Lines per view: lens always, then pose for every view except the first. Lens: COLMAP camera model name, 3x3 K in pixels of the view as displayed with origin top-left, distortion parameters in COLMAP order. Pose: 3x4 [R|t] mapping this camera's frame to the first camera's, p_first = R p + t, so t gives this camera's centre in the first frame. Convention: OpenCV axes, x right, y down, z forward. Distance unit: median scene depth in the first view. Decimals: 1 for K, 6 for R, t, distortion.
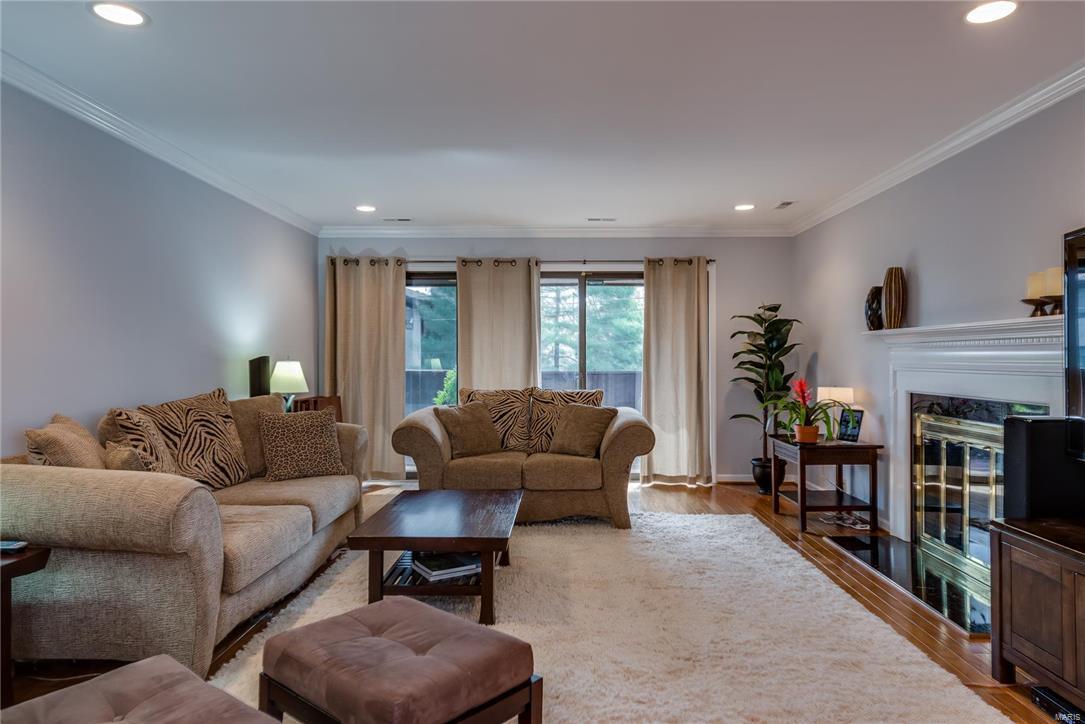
lens RADIAL K [[687.3, 0, 542.5], [0, 687.3, 362.0], [0, 0, 1]] dist [0.030835, -0.001552]
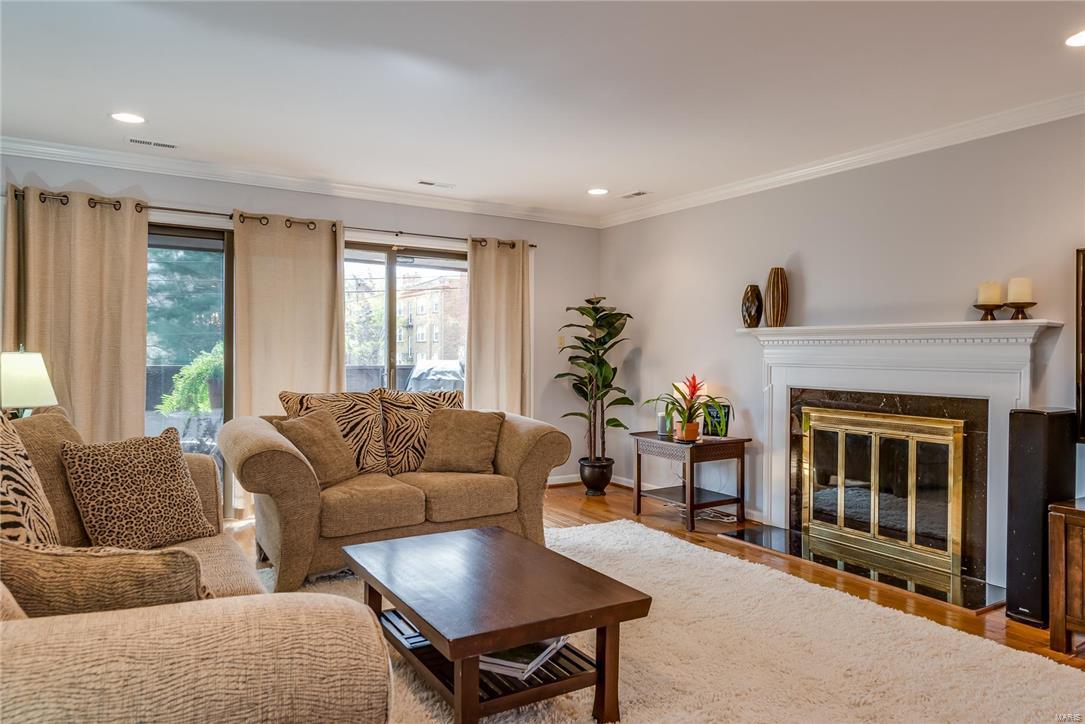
lens RADIAL K [[716.0, 0, 537.9], [0, 716.0, 358.3], [0, 0, 1]] dist [0.017640, -0.003773]
pose [[0.845262, 0.003947, 0.534338, -0.283821], [-0.006684, 0.999973, 0.003186, -0.001123], [-0.534311, -0.006264, 0.845265, 0.211245]]
